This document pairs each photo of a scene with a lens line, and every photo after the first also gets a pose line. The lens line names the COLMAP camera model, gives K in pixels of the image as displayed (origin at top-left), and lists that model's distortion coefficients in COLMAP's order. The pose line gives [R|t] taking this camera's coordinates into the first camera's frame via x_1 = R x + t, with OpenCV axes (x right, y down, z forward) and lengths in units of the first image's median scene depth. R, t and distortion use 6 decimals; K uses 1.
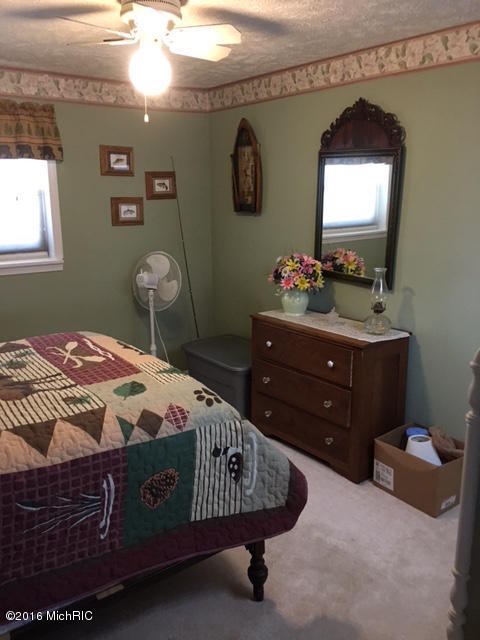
lens RADIAL K [[544.2, 0, 235.6], [0, 544.2, 319.0], [0, 0, 1]] dist [0.076626, -0.111693]
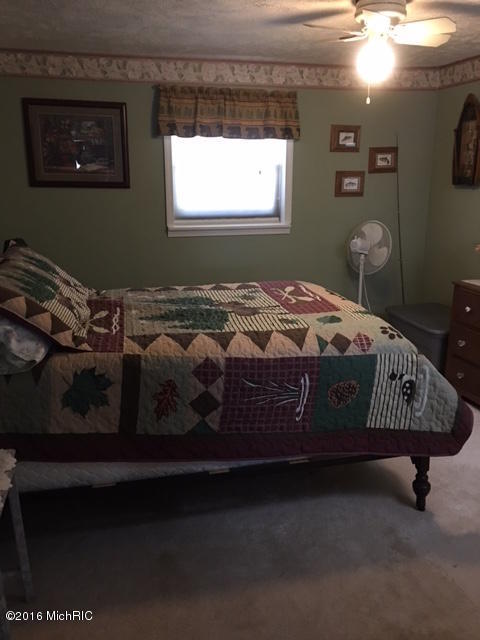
lens RADIAL K [[544.2, 0, 241.7], [0, 544.2, 322.2], [0, 0, 1]] dist [0.076626, -0.111693]
pose [[0.921473, 0.106597, -0.373530, 0.068358], [-0.091594, 0.994121, 0.057743, 0.057994], [0.377489, -0.018995, 0.925819, -0.184780]]
